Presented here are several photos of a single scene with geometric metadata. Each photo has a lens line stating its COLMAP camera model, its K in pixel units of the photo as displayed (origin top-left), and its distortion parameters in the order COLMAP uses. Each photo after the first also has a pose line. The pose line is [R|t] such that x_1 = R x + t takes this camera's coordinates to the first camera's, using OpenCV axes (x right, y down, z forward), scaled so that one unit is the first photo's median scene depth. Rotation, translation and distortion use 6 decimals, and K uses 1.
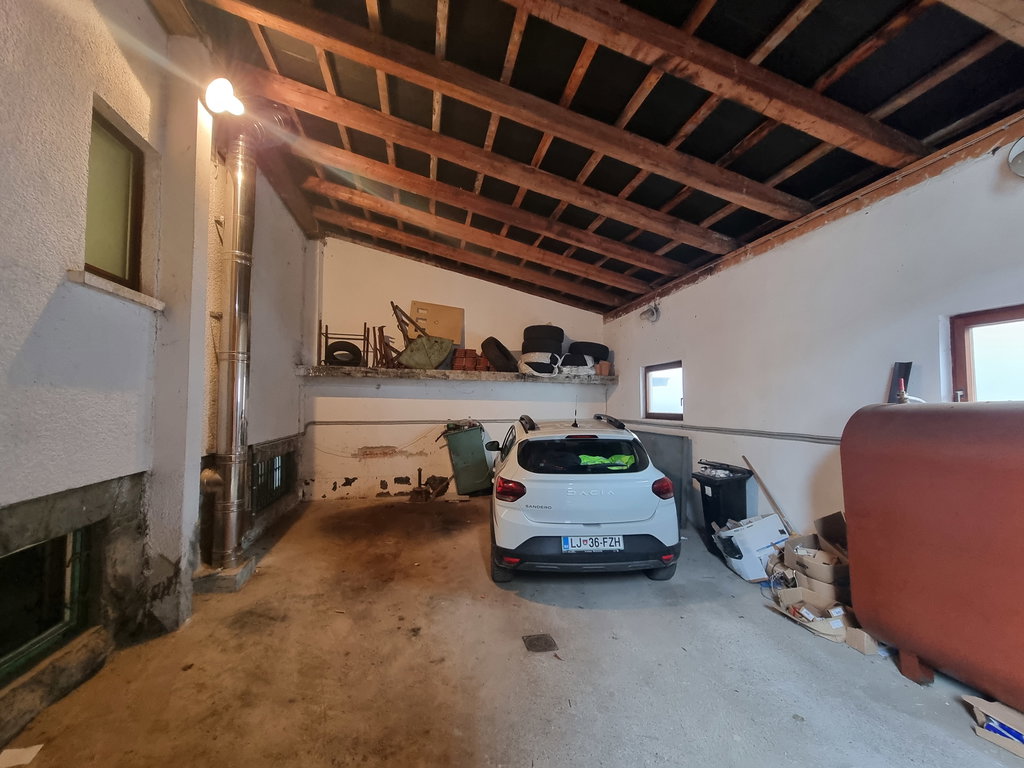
lens RADIAL K [[422.1, 0, 513.2], [0, 422.1, 383.3], [0, 0, 1]] dist [-0.002502, -0.000365]
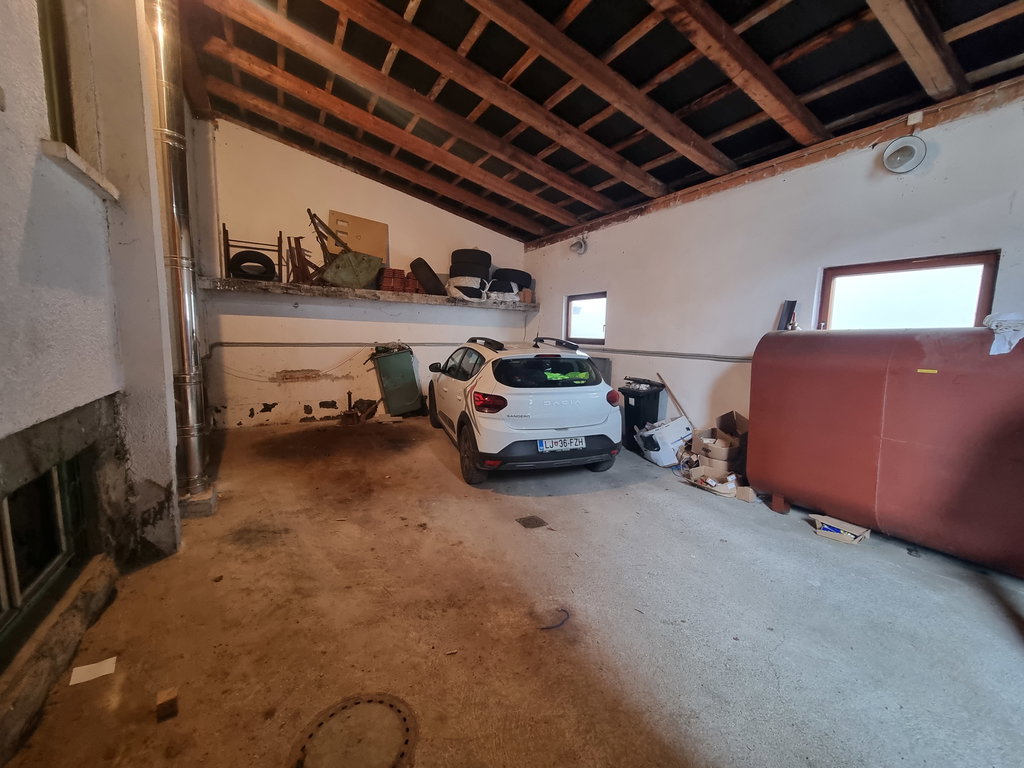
lens RADIAL K [[422.1, 0, 513.2], [0, 422.1, 383.3], [0, 0, 1]] dist [-0.002502, -0.000365]
pose [[0.955902, -0.016296, 0.293232, -0.273912], [-0.033671, 0.985794, 0.164550, 0.016414], [-0.291748, -0.167167, 0.941774, -0.054435]]
